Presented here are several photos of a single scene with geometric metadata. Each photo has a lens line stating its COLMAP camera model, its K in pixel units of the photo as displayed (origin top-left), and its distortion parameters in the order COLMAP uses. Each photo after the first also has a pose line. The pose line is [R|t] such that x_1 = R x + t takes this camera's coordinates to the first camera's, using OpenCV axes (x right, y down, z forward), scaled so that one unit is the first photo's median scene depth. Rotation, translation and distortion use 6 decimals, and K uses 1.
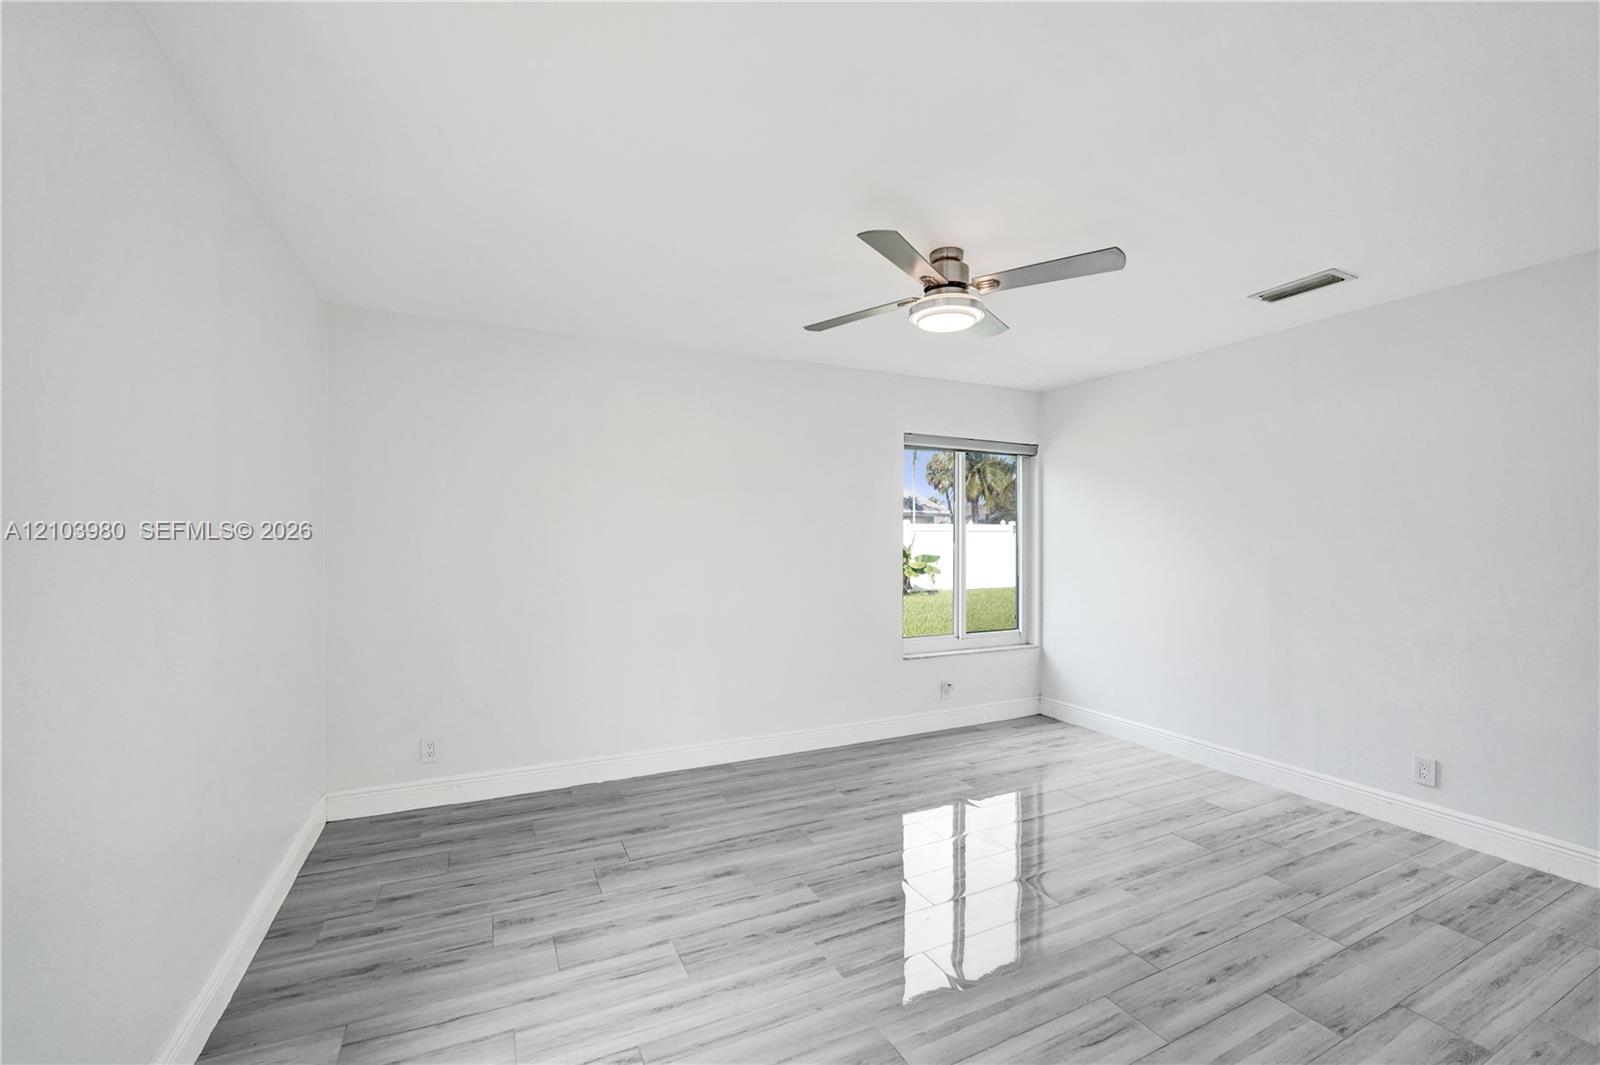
lens RADIAL K [[666.5, 0, 802.2], [0, 666.5, 527.6], [0, 0, 1]] dist [-0.013393, 0.003340]
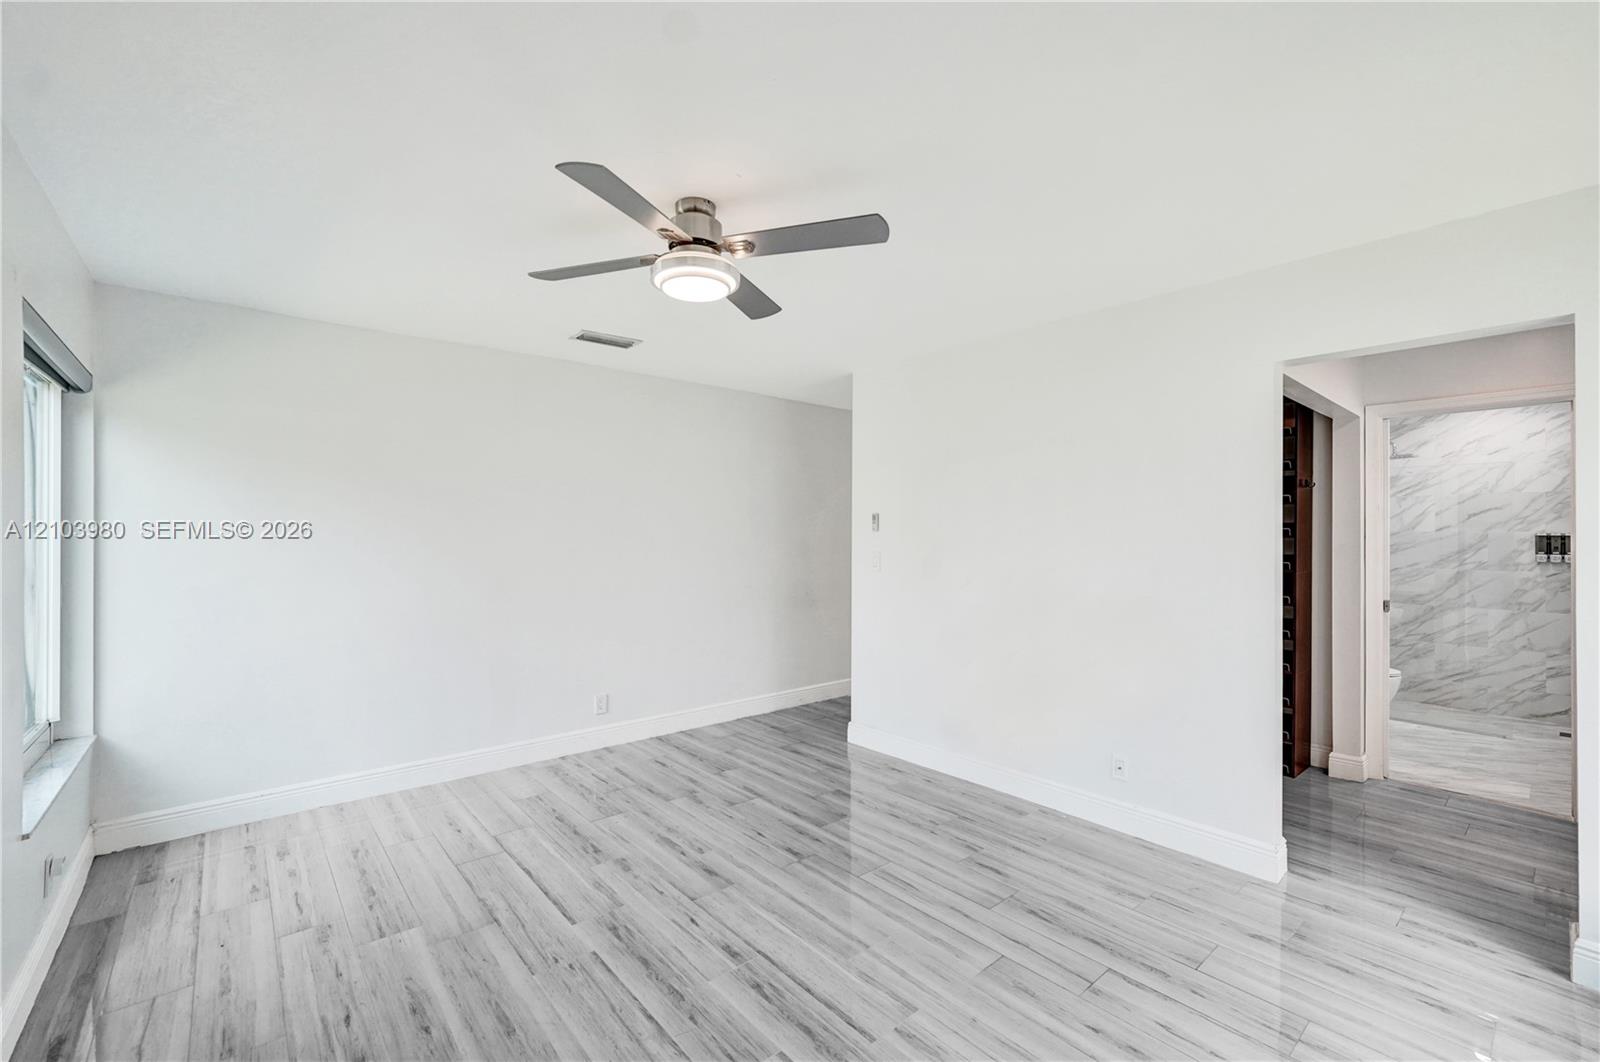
lens RADIAL K [[666.5, 0, 800.7], [0, 666.5, 531.3], [0, 0, 1]] dist [-0.013393, 0.003340]
pose [[-0.246570, 0.001193, 0.969124, -0.578822], [-0.015896, 0.999860, -0.005275, -0.001246], [-0.968995, -0.016706, -0.246516, 0.995521]]
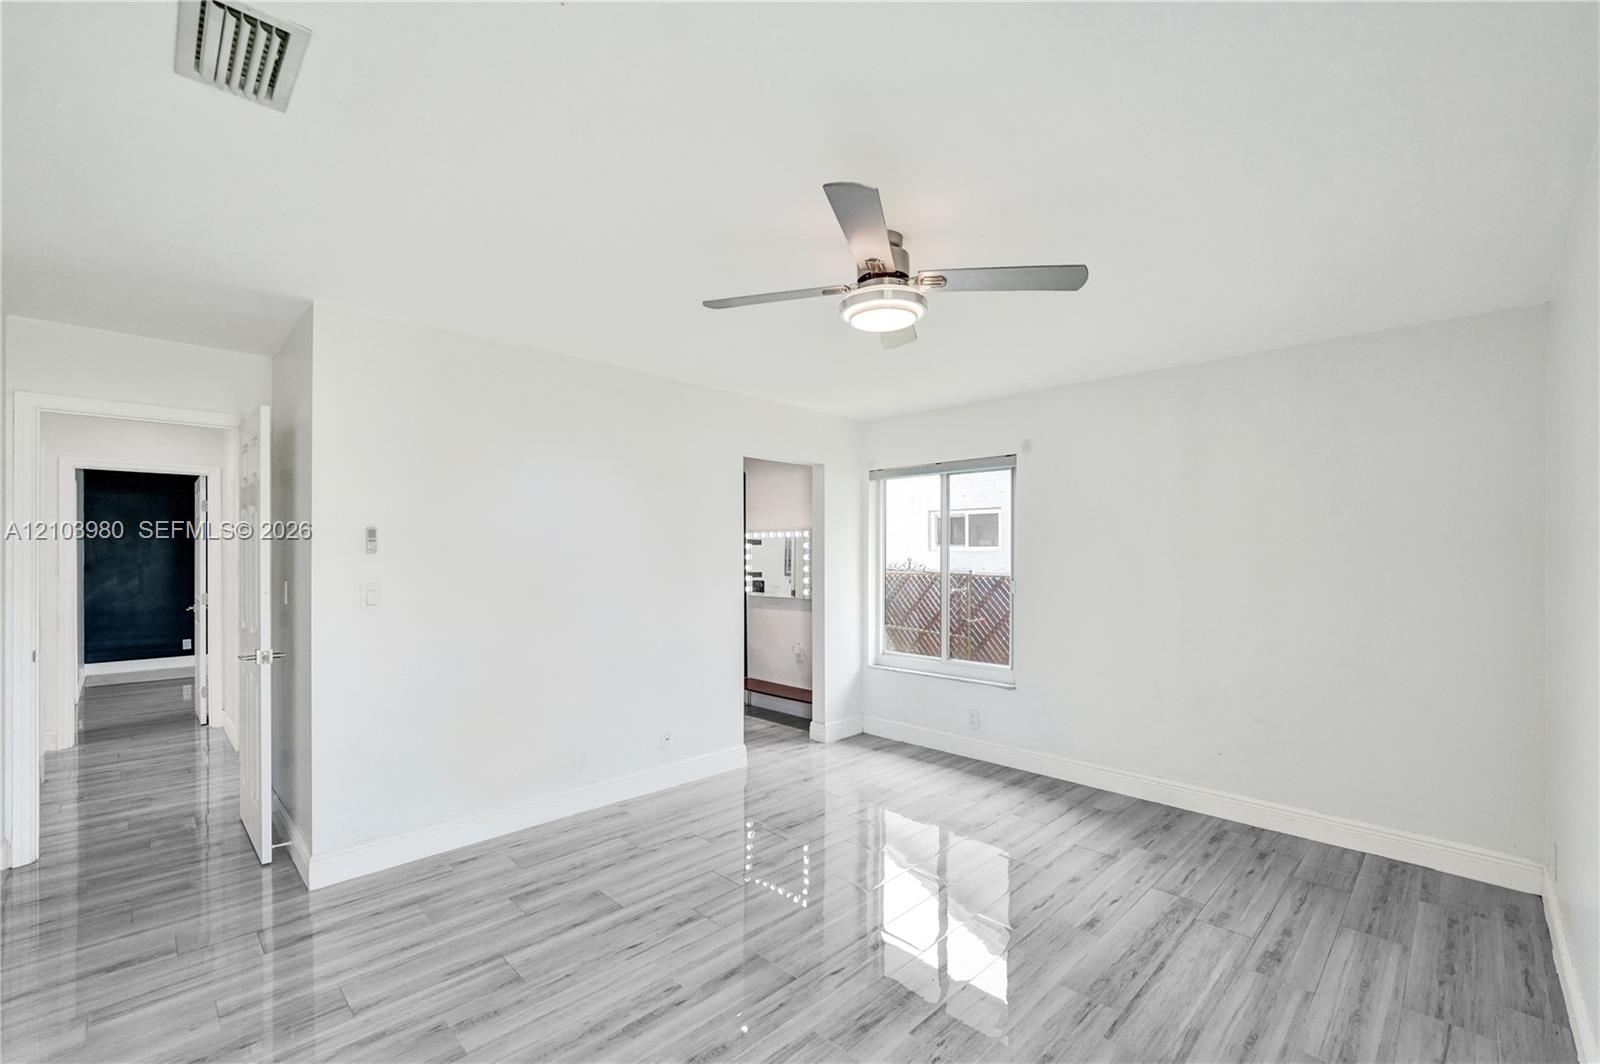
lens RADIAL K [[666.5, 0, 793.2], [0, 666.5, 546.5], [0, 0, 1]] dist [-0.013393, 0.003340]
pose [[-0.950169, -0.012489, -0.311485, 0.550270], [-0.003564, 0.999567, -0.029207, 0.006714], [0.311714, -0.026641, -0.949802, 1.648133]]
